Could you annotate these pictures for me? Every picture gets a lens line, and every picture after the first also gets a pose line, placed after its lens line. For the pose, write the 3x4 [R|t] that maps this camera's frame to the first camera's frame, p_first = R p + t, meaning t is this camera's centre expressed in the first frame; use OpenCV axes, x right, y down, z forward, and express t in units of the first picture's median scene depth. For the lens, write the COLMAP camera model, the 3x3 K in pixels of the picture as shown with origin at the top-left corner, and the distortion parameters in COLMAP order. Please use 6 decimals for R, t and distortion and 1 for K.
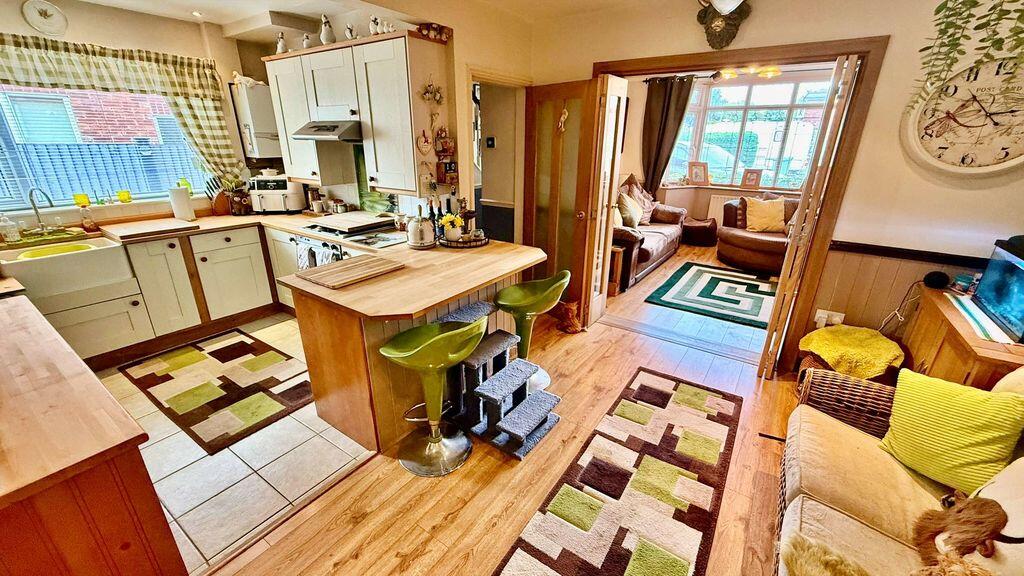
lens RADIAL K [[408.0, 0, 510.8], [0, 408.0, 290.1], [0, 0, 1]] dist [0.000609, -0.000399]
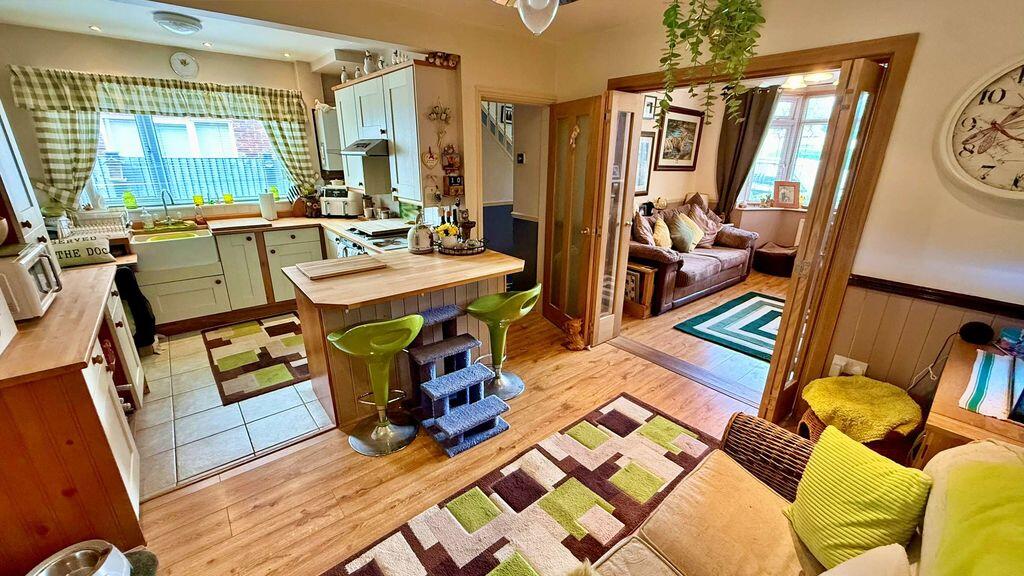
lens RADIAL K [[408.0, 0, 510.2], [0, 408.0, 290.1], [0, 0, 1]] dist [0.000609, -0.000399]
pose [[0.961887, 0.087902, -0.258934, 0.288713], [-0.097279, 0.994977, -0.023599, -0.000283], [0.255559, 0.047888, 0.965607, 0.005719]]
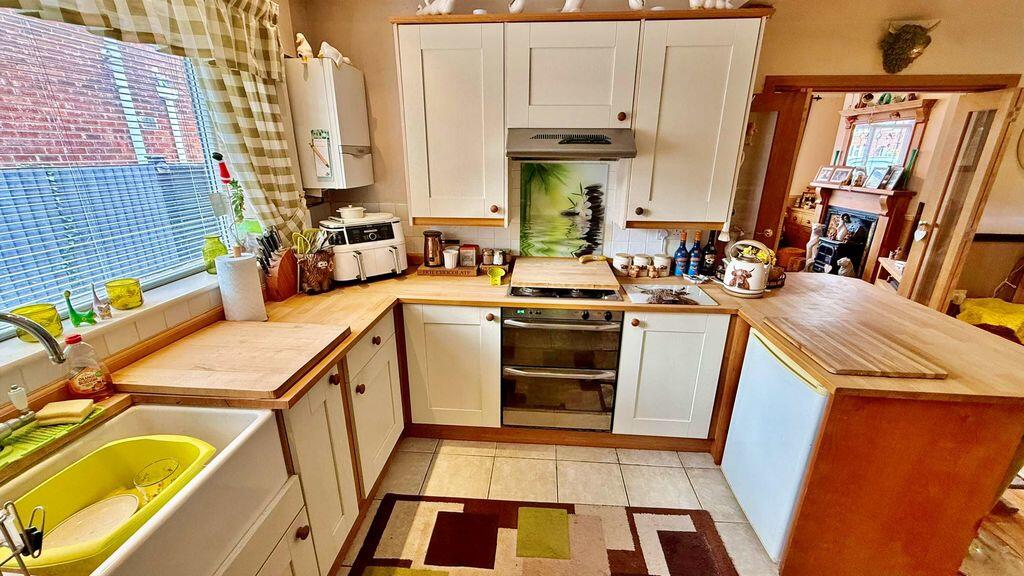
lens RADIAL K [[408.0, 0, 510.9], [0, 408.0, 290.1], [0, 0, 1]] dist [0.000609, -0.000399]
pose [[0.863560, -0.163205, 0.477103, -0.900699], [0.178925, 0.983781, 0.012670, -0.188289], [-0.471433, 0.074424, 0.878756, 0.500308]]
